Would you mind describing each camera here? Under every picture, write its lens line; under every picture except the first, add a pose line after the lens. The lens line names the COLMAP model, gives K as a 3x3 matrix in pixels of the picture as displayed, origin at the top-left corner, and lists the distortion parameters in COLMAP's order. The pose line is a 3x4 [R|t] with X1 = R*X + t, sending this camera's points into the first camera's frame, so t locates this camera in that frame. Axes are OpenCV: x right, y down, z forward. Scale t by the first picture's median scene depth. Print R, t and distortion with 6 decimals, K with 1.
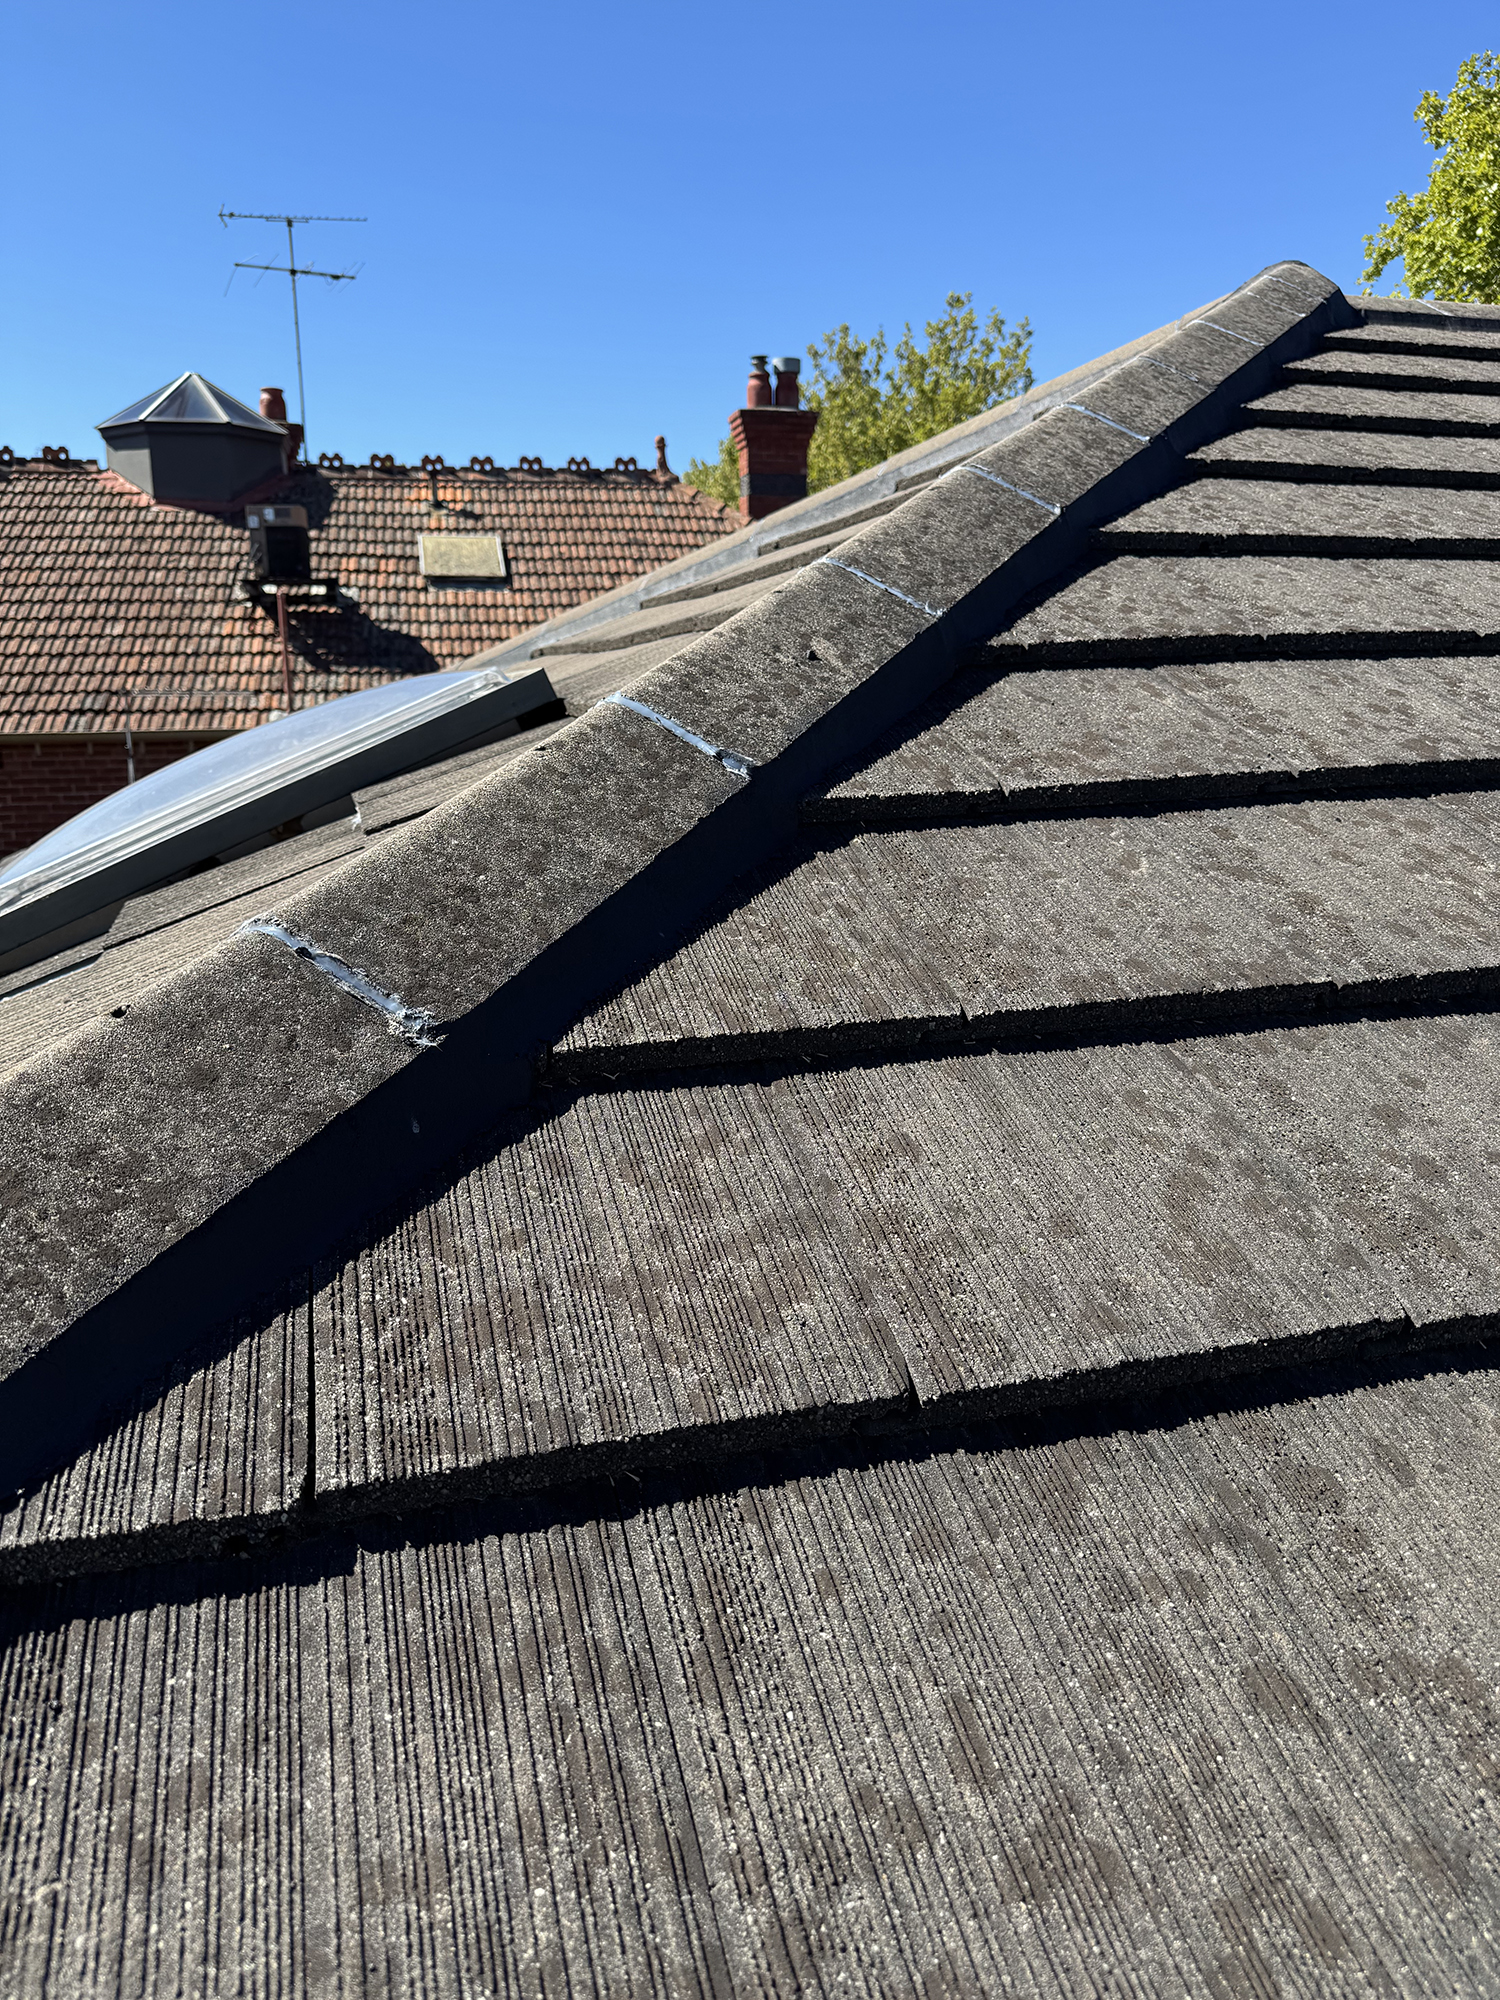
lens RADIAL K [[1409.5, 0, 726.2], [0, 1409.5, 991.5], [0, 0, 1]] dist [0.042100, -0.050203]
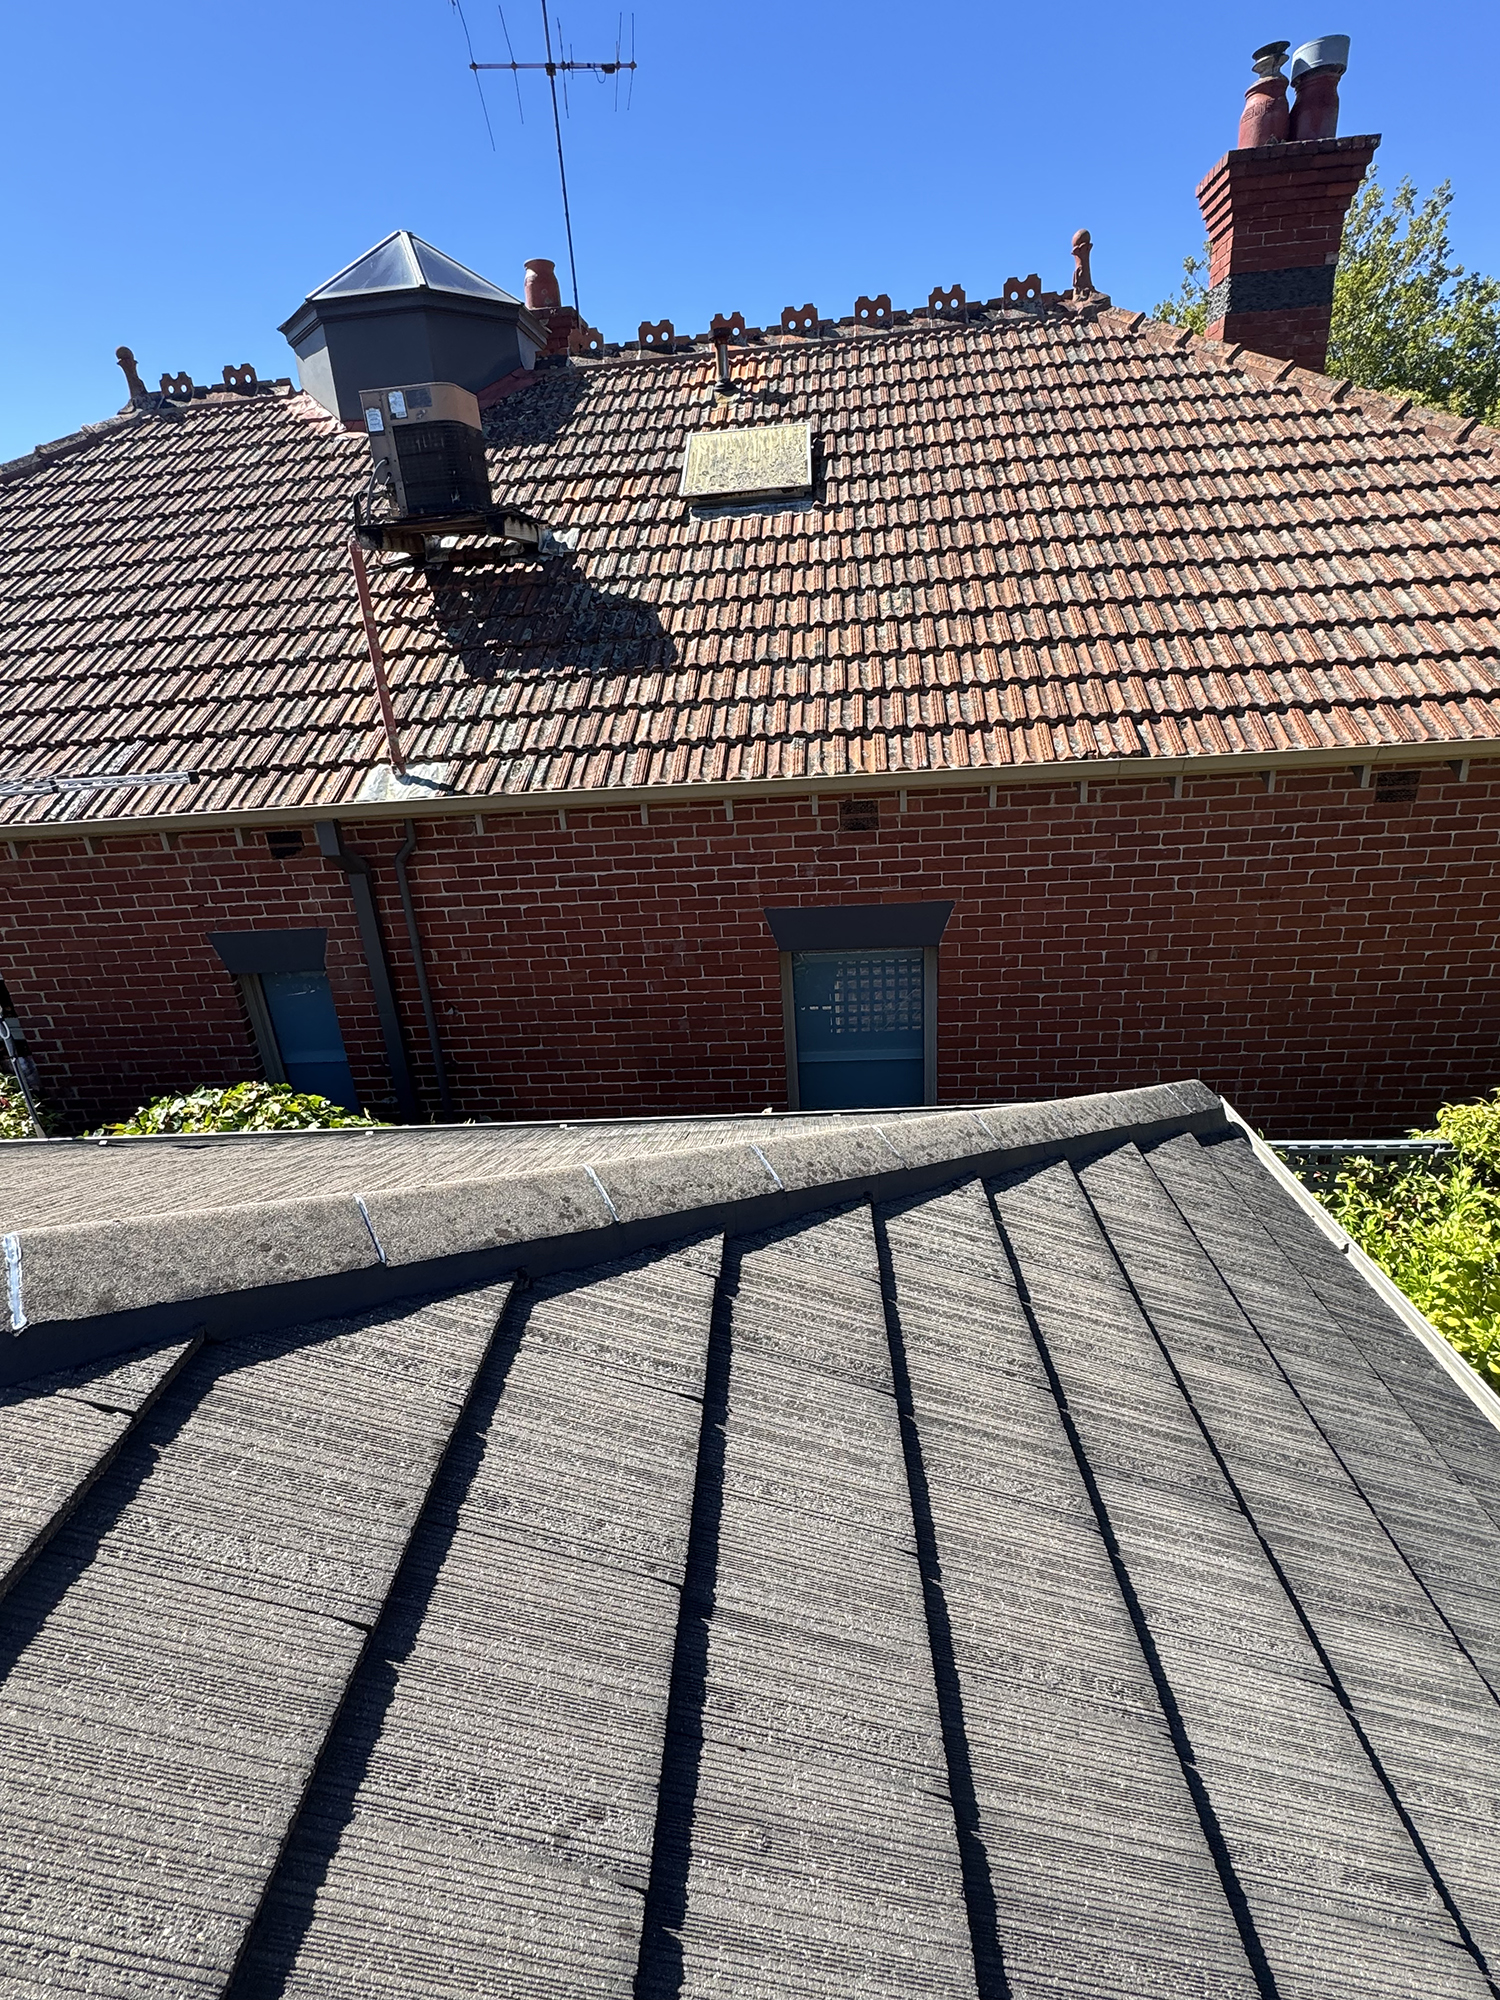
lens RADIAL K [[980.4, 0, 740.1], [0, 980.4, 997.3], [0, 0, 1]] dist [0.006479, -0.002027]
pose [[0.953720, 0.053591, -0.295884, -0.048666], [-0.005522, 0.986946, 0.160960, -0.142663], [0.300647, -0.151877, 0.941565, 0.552943]]
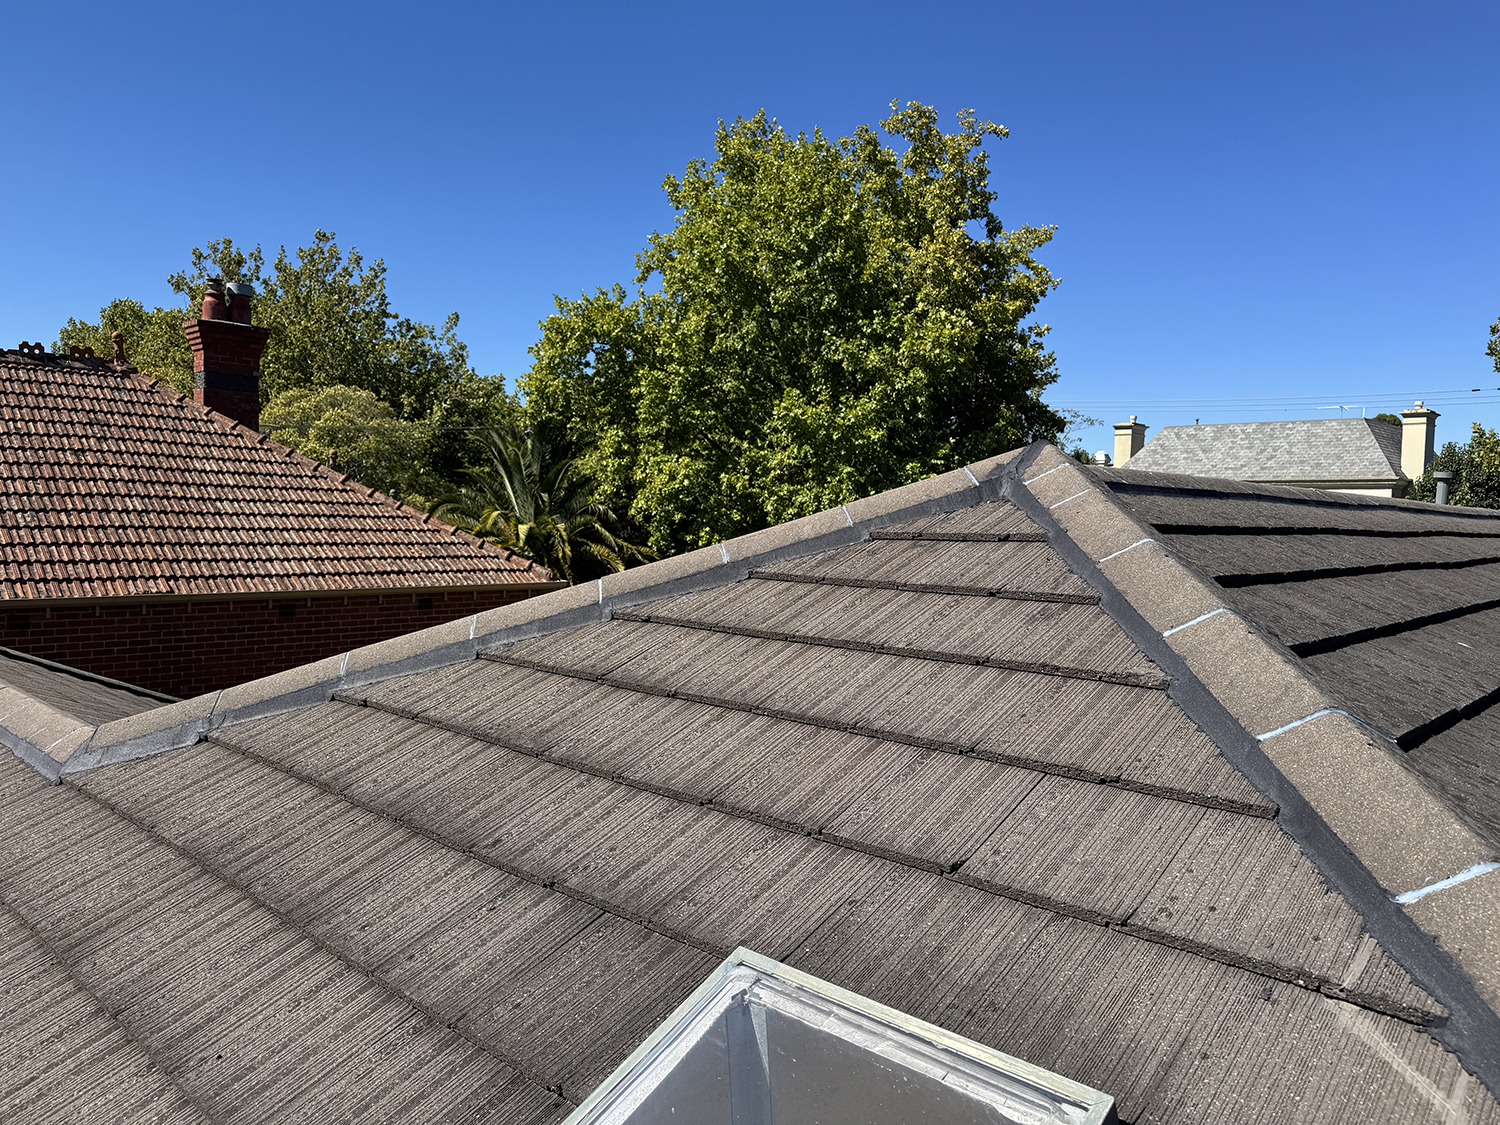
lens RADIAL K [[1057.2, 0, 753.9], [0, 1057.2, 556.3], [0, 0, 1]] dist [0.042100, -0.050203]
pose [[0.847877, 0.007717, 0.530137, -0.073336], [0.083406, 0.985503, -0.147741, -0.051340], [-0.523592, 0.169483, 0.834941, 0.055960]]
